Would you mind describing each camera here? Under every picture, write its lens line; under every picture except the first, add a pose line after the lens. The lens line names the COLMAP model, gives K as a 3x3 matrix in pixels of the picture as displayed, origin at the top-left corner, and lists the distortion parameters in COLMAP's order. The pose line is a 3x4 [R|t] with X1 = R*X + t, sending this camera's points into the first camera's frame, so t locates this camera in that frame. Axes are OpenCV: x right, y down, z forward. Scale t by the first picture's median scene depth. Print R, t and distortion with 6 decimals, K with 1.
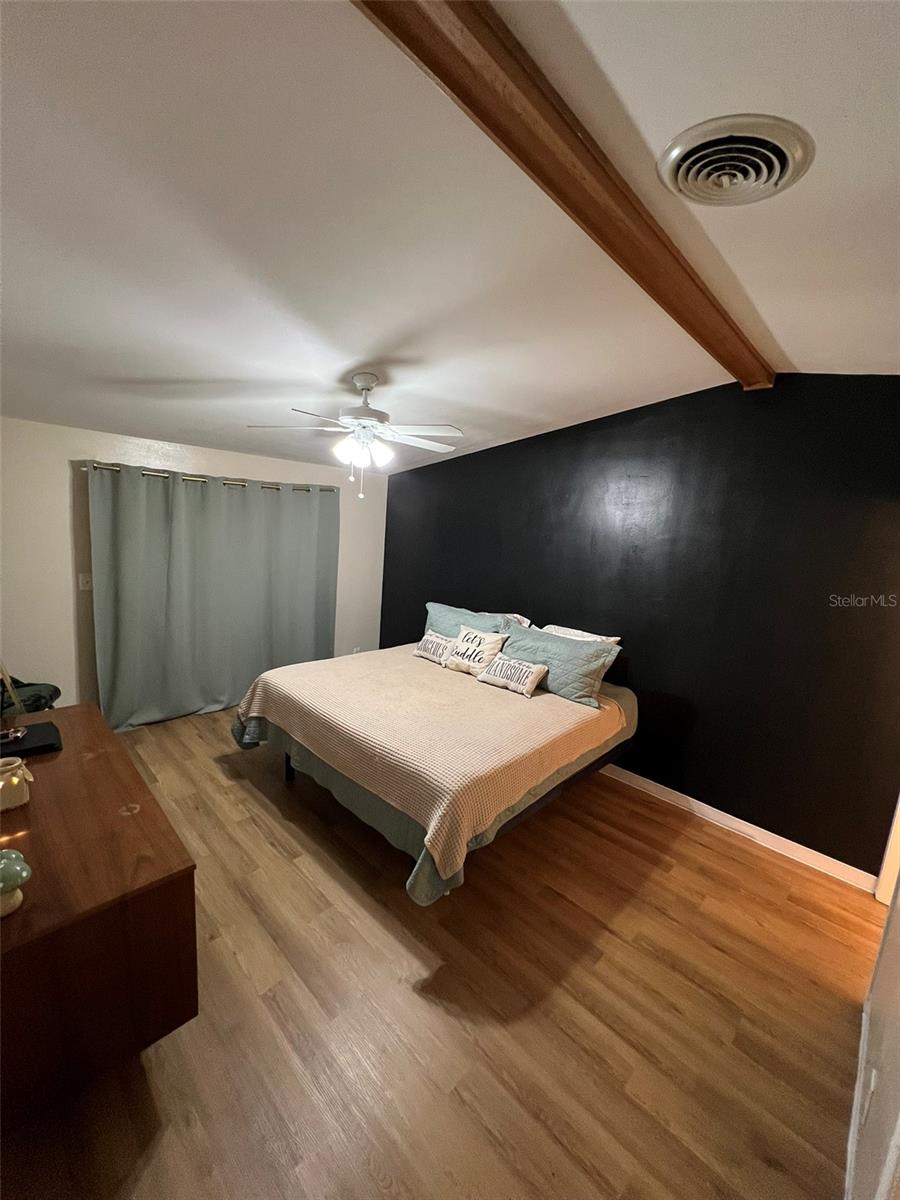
lens RADIAL K [[479.2, 0, 452.2], [0, 479.2, 600.0], [0, 0, 1]] dist [-0.002036, 0.000574]
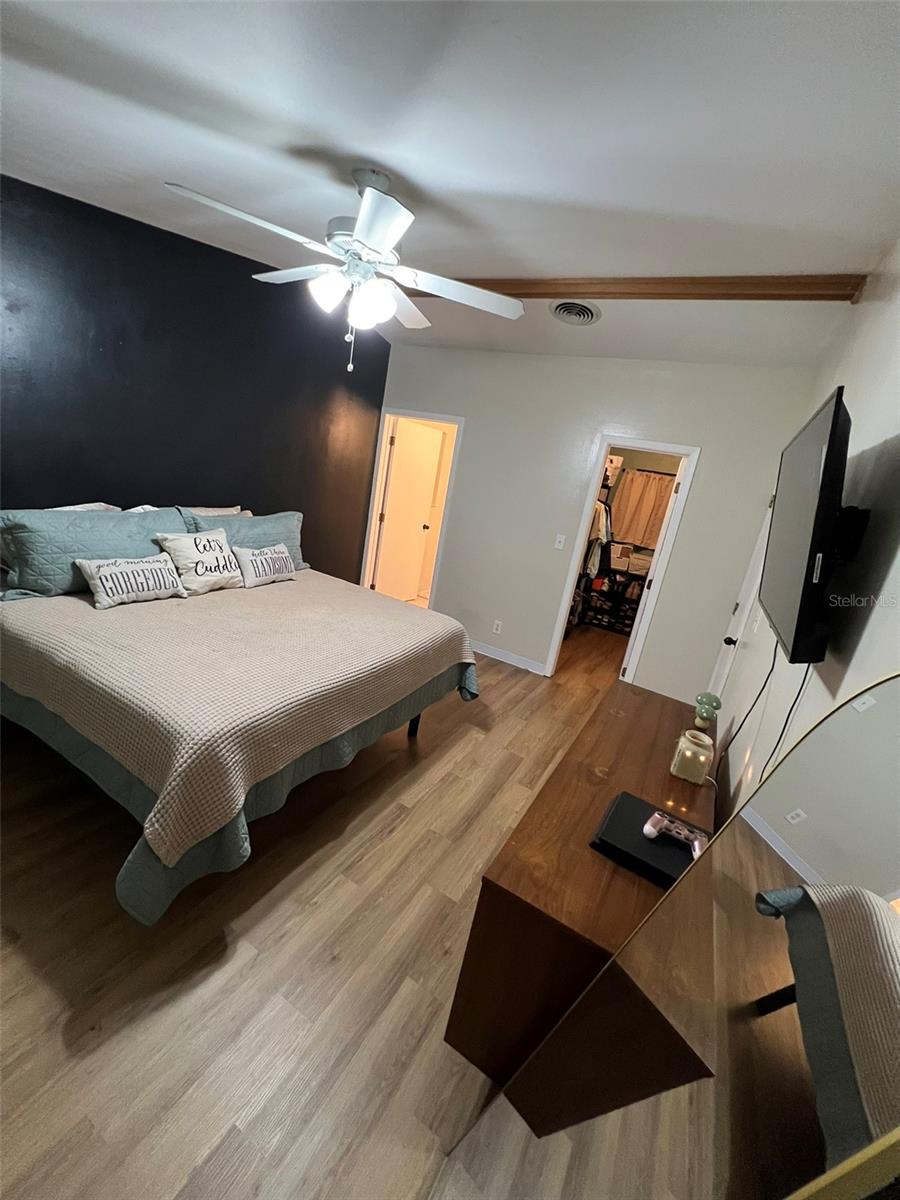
lens RADIAL K [[479.2, 0, 452.2], [0, 479.2, 600.0], [0, 0, 1]] dist [-0.002036, 0.000574]
pose [[-0.242249, -0.367047, 0.898105, -0.964784], [-0.038336, 0.928575, 0.369159, -0.166371], [-0.969456, 0.054999, -0.239018, 1.037458]]
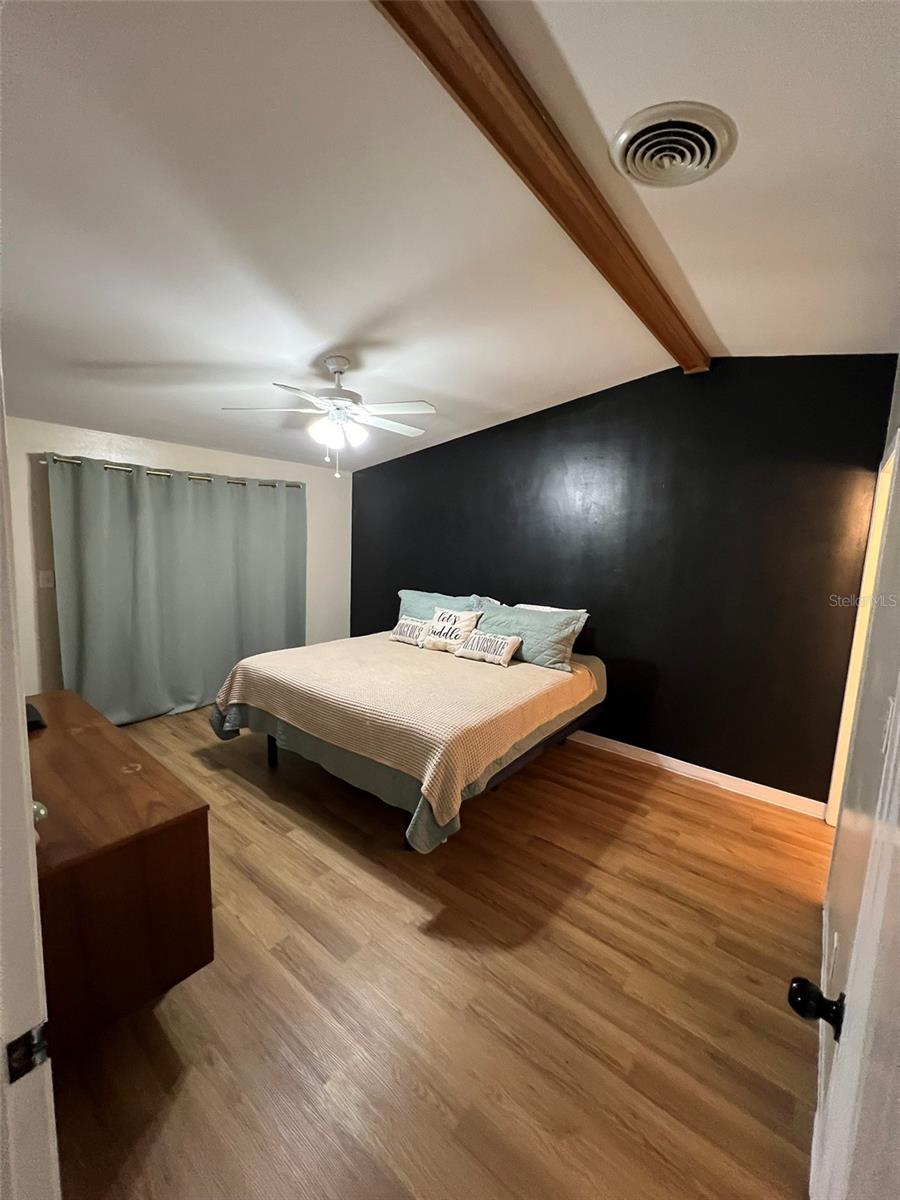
lens RADIAL K [[479.2, 0, 452.2], [0, 479.2, 600.0], [0, 0, 1]] dist [-0.002036, 0.000574]
pose [[0.995182, -0.046735, 0.086191, -0.045061], [0.048998, 0.998502, -0.024334, 0.087136], [-0.084925, 0.028439, 0.995981, -0.041116]]
